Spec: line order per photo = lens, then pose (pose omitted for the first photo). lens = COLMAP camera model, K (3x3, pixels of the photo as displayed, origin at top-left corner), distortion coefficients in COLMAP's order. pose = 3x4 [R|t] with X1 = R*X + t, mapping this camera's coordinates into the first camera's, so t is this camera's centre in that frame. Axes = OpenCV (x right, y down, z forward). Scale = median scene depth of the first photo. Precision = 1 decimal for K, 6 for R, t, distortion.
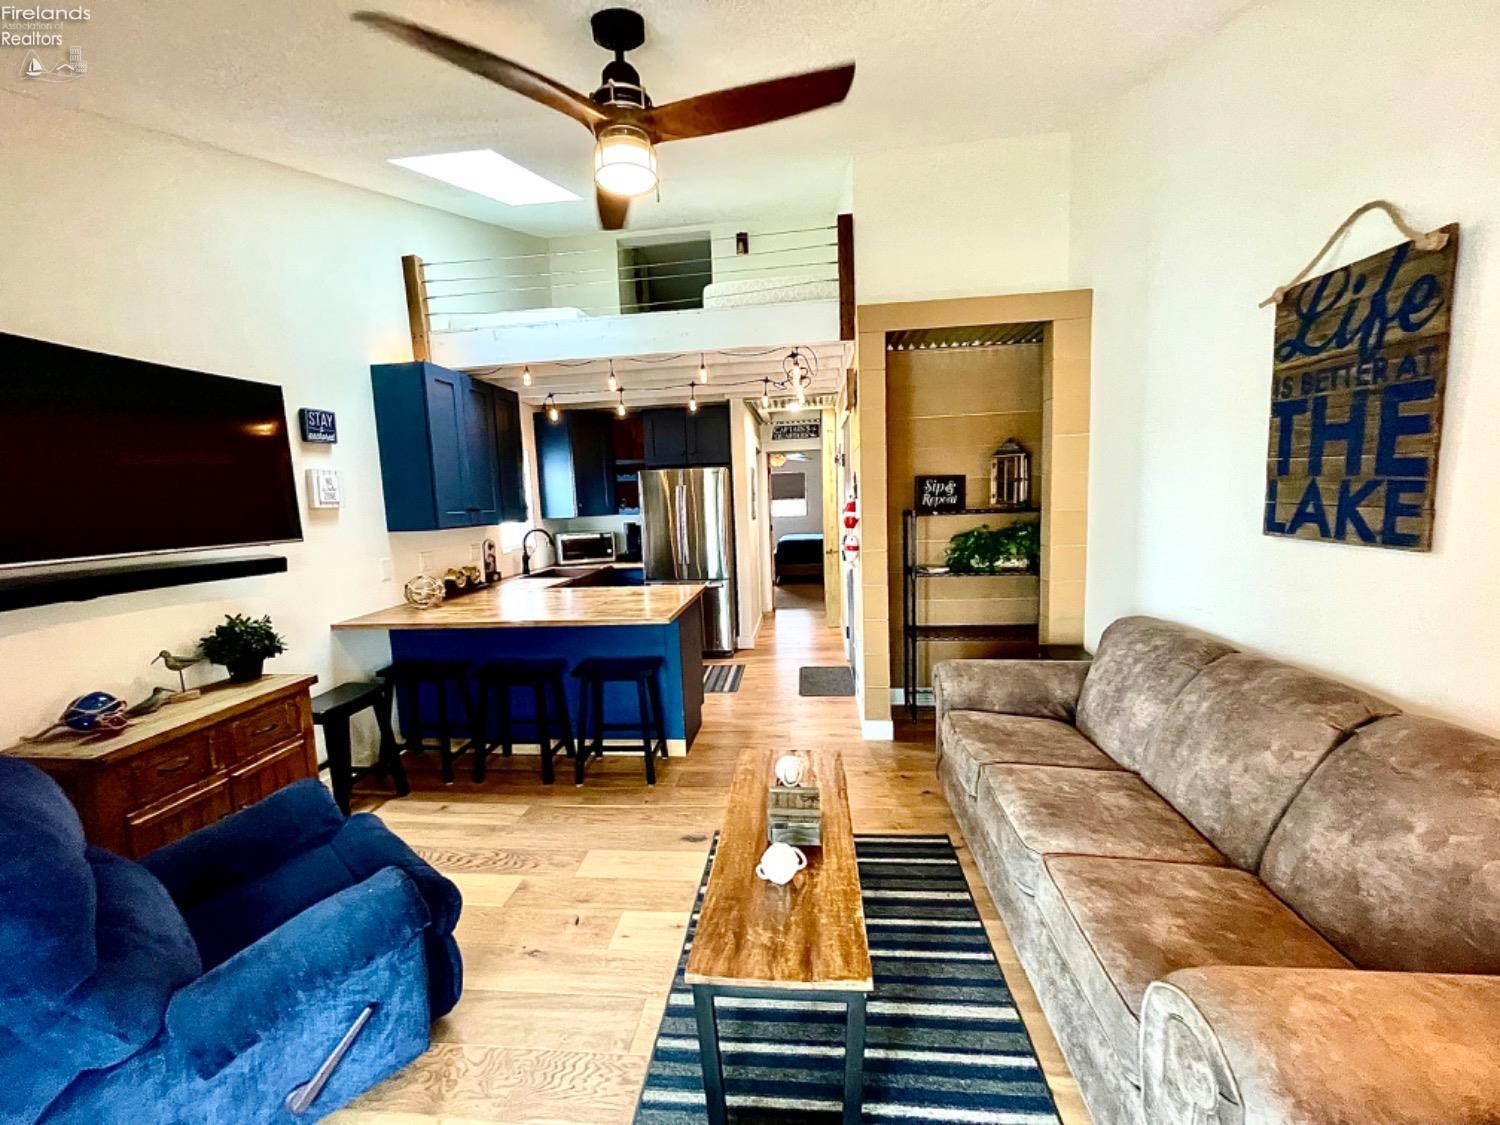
lens RADIAL K [[607.7, 0, 746.9], [0, 607.7, 565.7], [0, 0, 1]] dist [0.001141, -0.000888]
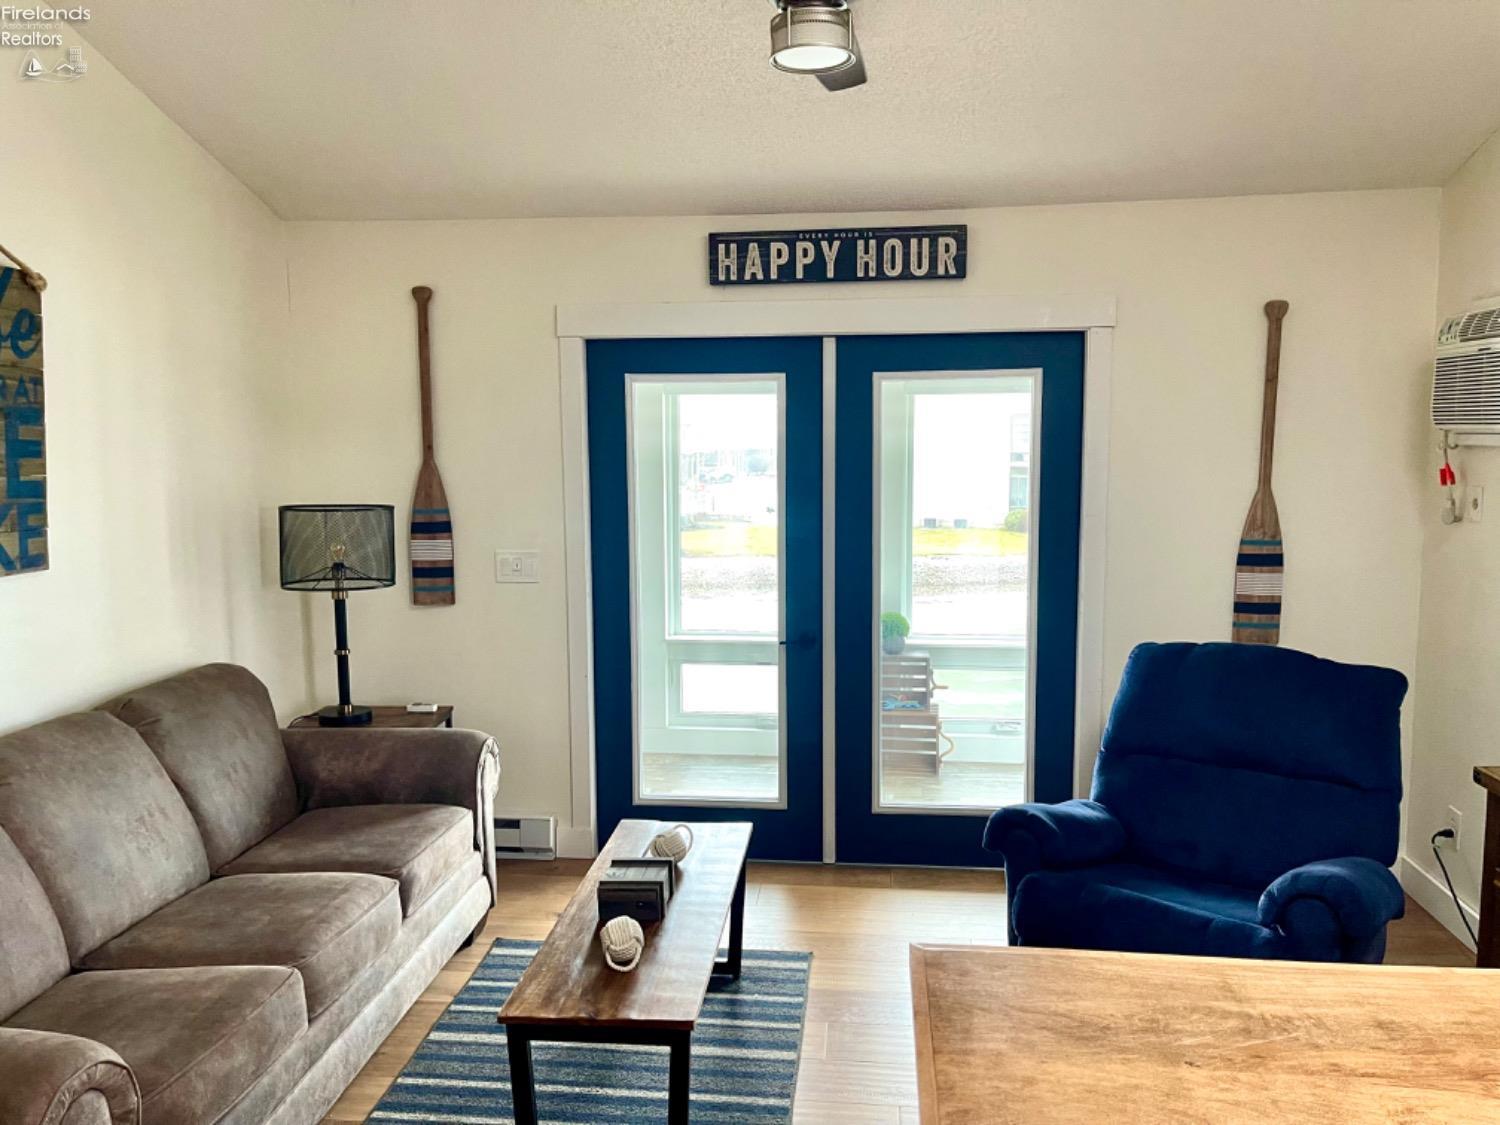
lens RADIAL K [[1157.9, 0, 744.9], [0, 1157.9, 556.7], [0, 0, 1]] dist [0.026571, 0.004433]
pose [[-0.998904, 0.045523, 0.010871, -0.107707], [0.046800, 0.974394, 0.219924, -0.378949], [-0.000581, 0.220192, -0.975456, 2.597748]]
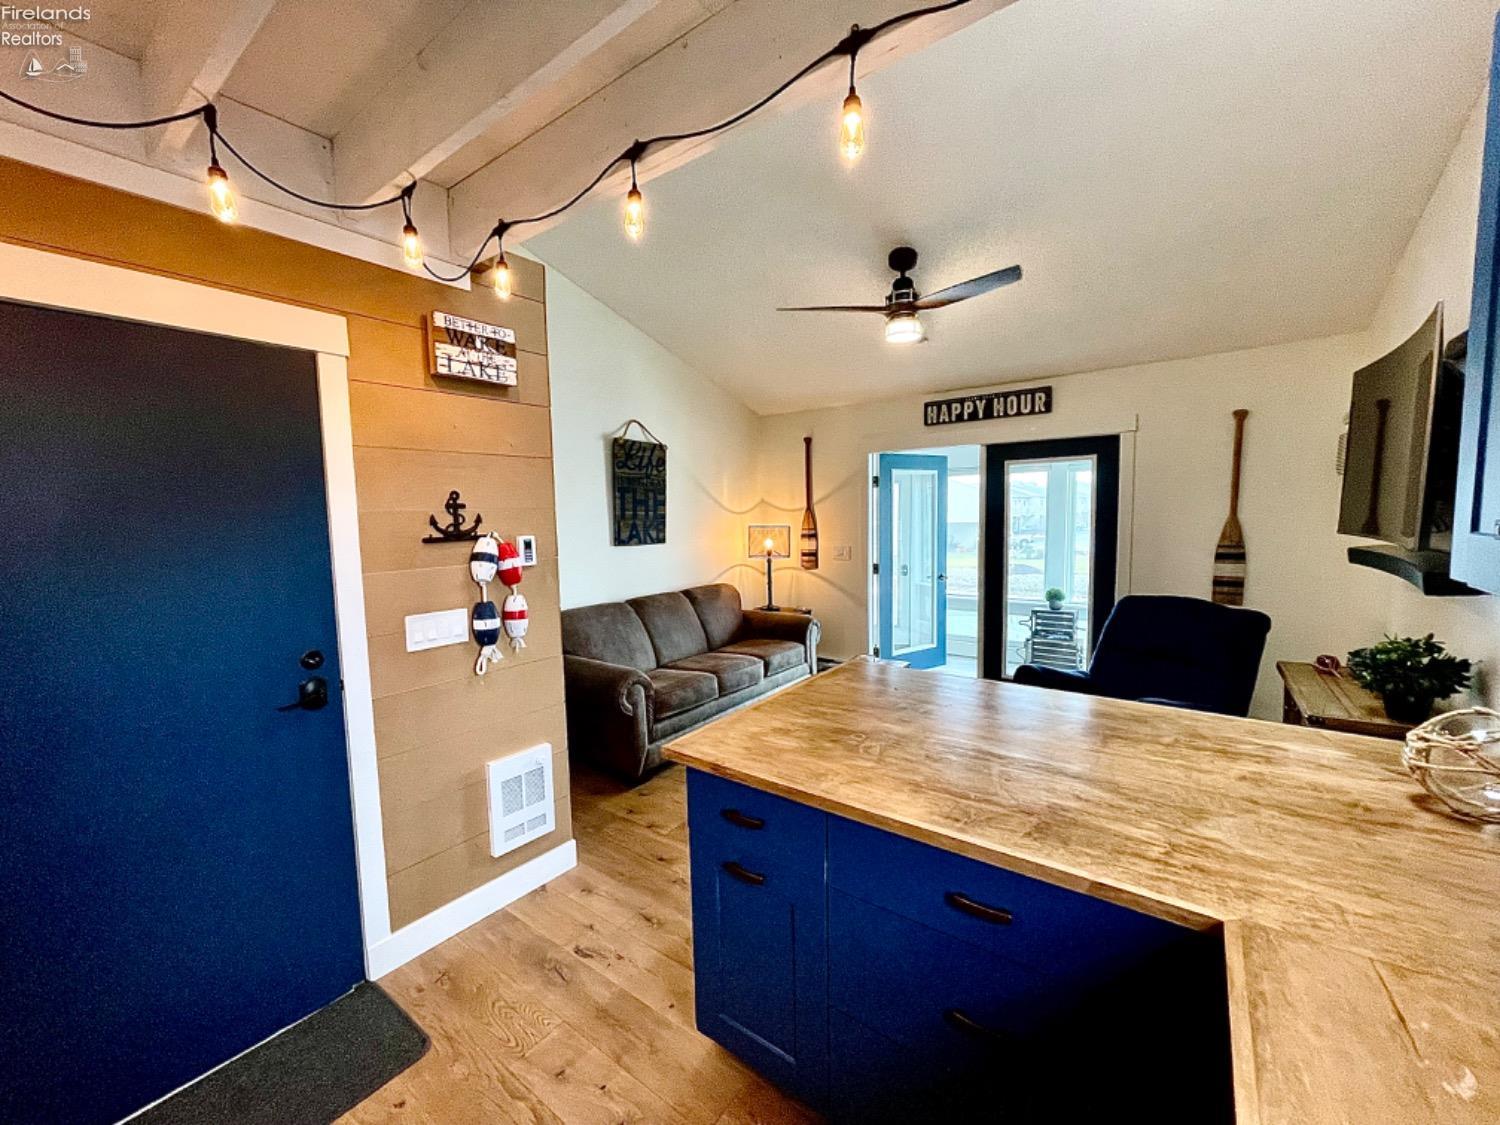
lens RADIAL K [[607.7, 0, 740.4], [0, 607.7, 573.5], [0, 0, 1]] dist [0.001141, -0.000888]
pose [[-0.851885, 0.005407, 0.523701, -0.755793], [0.115389, 0.977313, 0.177608, -0.335202], [-0.510860, 0.211731, -0.833182, 3.013235]]
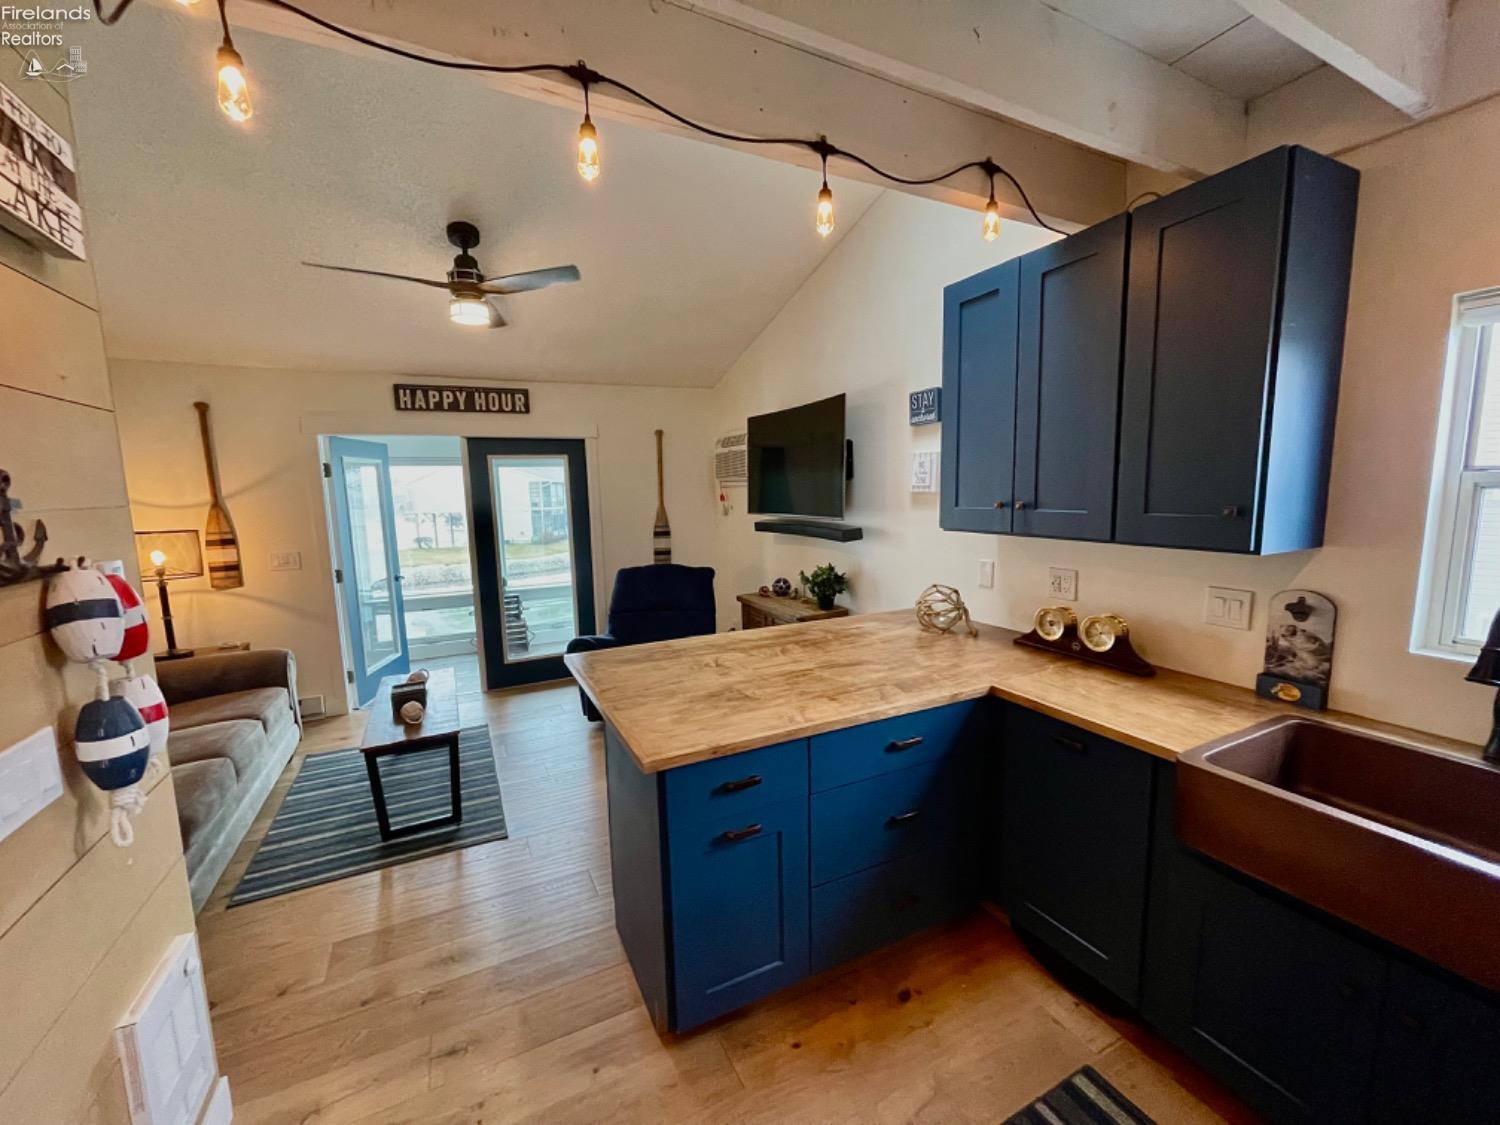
lens RADIAL K [[607.7, 0, 750.1], [0, 607.7, 573.6], [0, 0, 1]] dist [0.001141, -0.000888]
pose [[-0.842356, 0.135141, -0.521702, 0.125465], [-0.004108, 0.966411, 0.256969, -0.399984], [0.538906, 0.218603, -0.813507, 3.070928]]
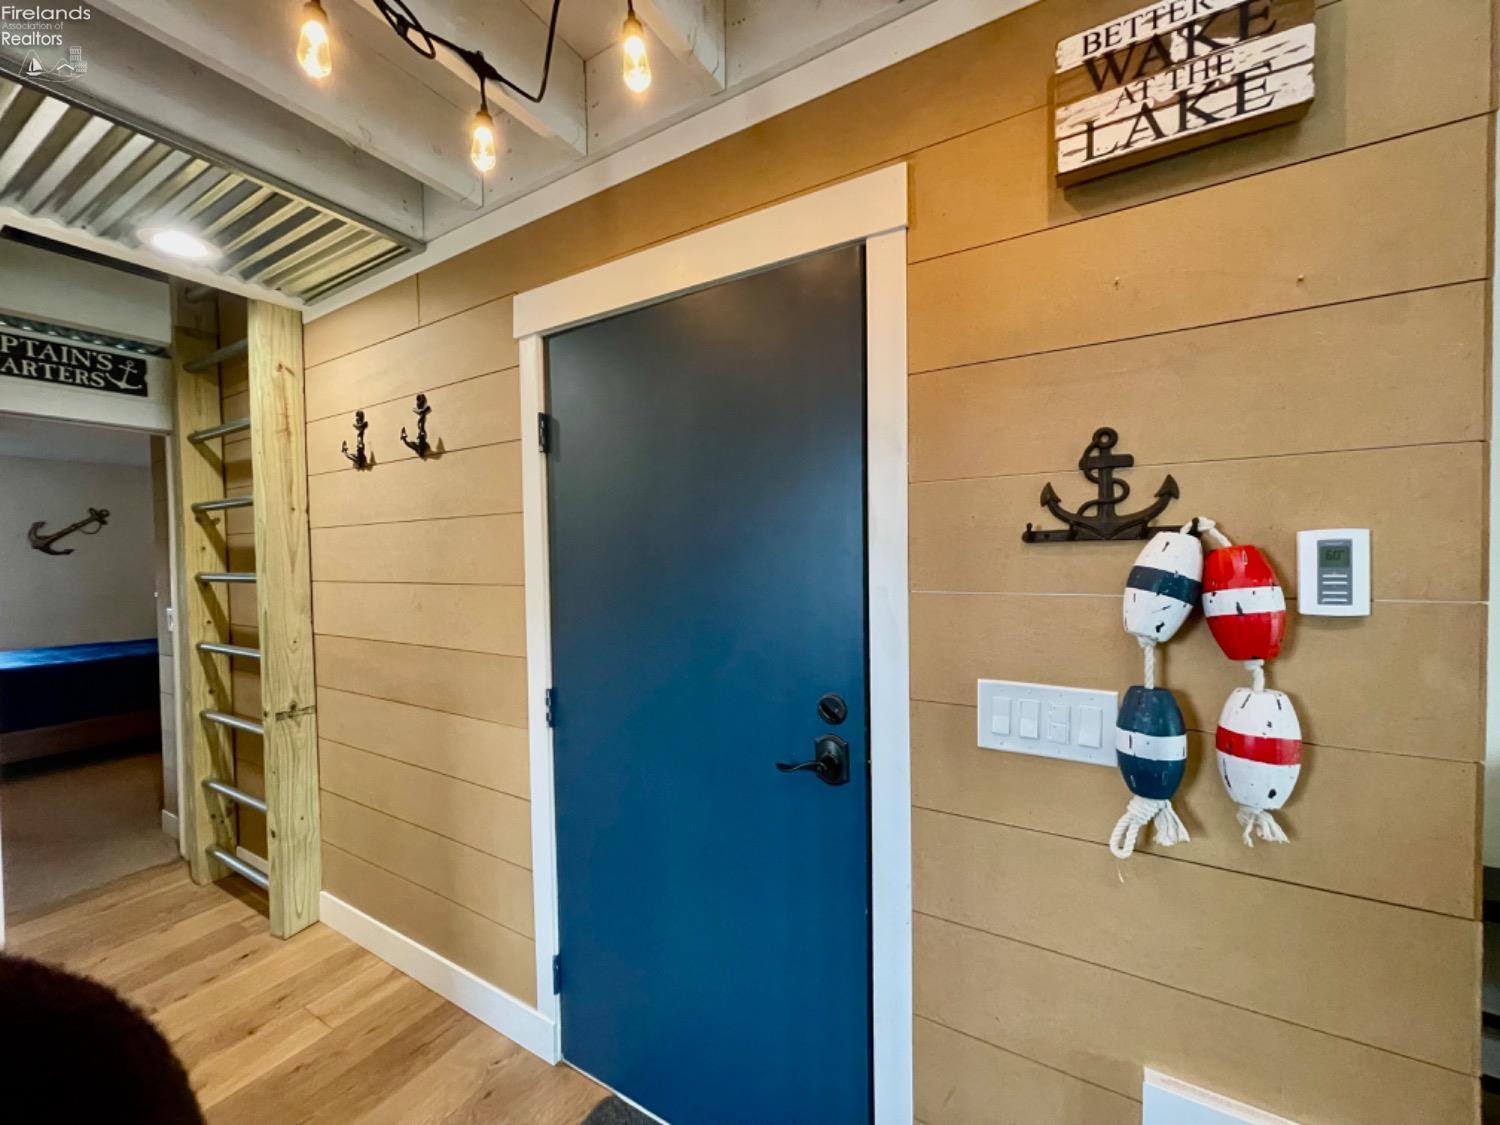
lens RADIAL K [[607.7, 0, 744.0], [0, 607.7, 566.2], [0, 0, 1]] dist [0.001141, -0.000888]
pose [[0.423530, 0.010049, 0.905826, -0.251562], [0.104811, 0.992679, -0.060019, -0.221443], [-0.899798, 0.120361, 0.419376, 2.316412]]
